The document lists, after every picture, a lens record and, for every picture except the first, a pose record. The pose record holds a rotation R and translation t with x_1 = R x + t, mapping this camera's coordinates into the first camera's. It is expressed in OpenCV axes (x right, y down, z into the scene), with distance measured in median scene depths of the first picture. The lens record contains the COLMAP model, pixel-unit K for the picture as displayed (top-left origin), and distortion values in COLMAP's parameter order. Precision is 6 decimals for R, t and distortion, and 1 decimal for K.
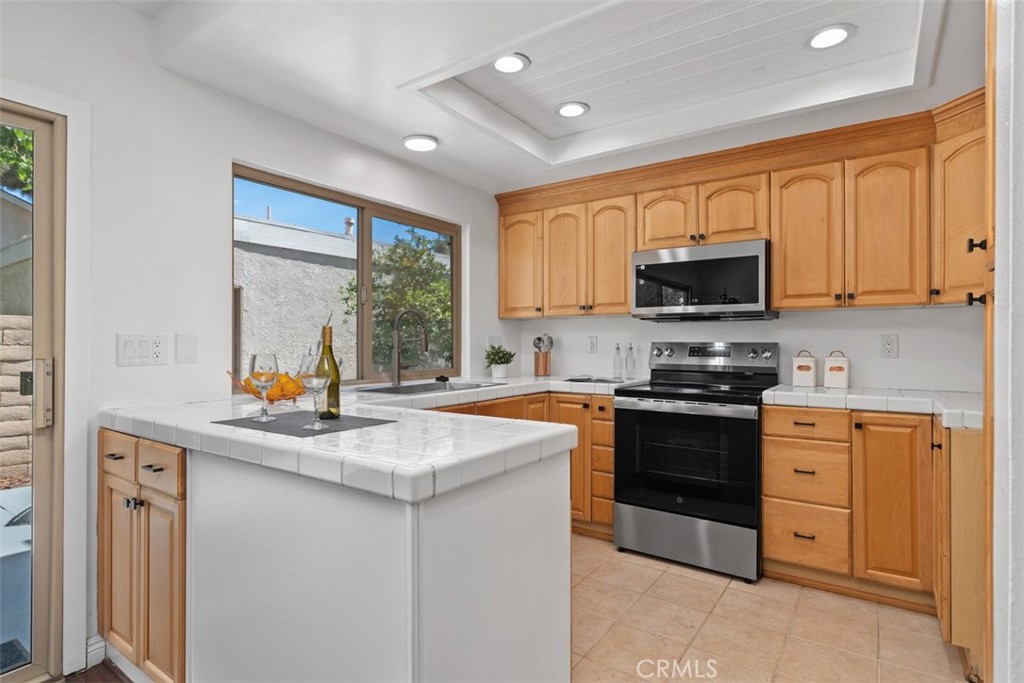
lens RADIAL K [[528.6, 0, 511.5], [0, 528.6, 342.6], [0, 0, 1]] dist [-0.000157, -0.000740]
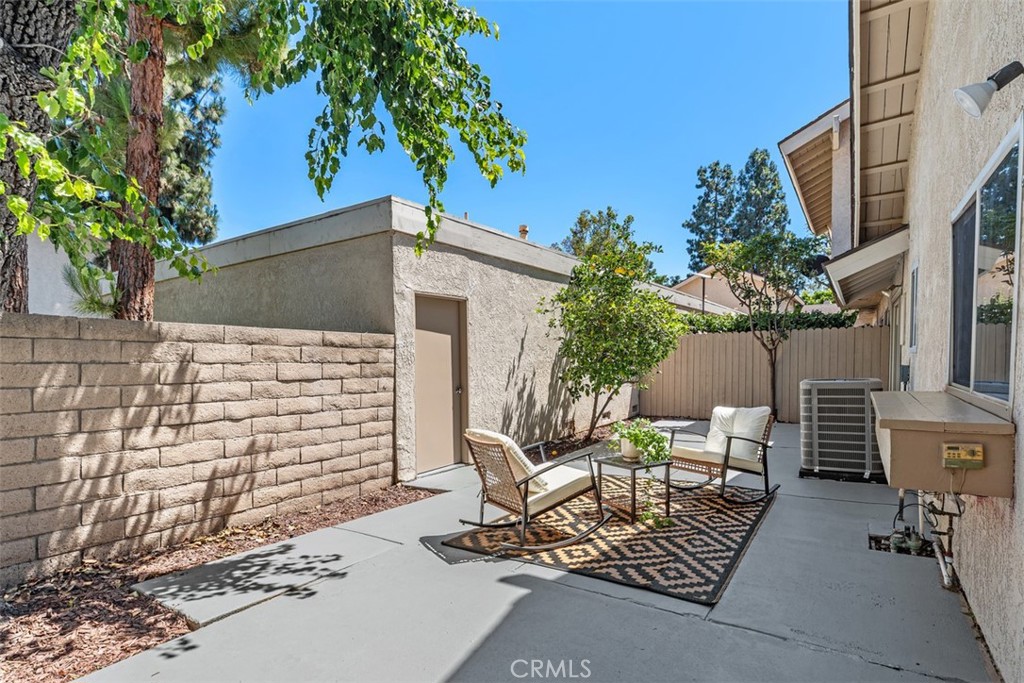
lens RADIAL K [[525.3, 0, 506.9], [0, 525.3, 374.5], [0, 0, 1]] dist [0.014555, -0.000085]
pose [[0.999712, -0.016626, 0.017316, -1.087227], [0.016074, 0.999373, 0.031545, 0.003432], [-0.017829, -0.031257, 0.999352, 0.156393]]
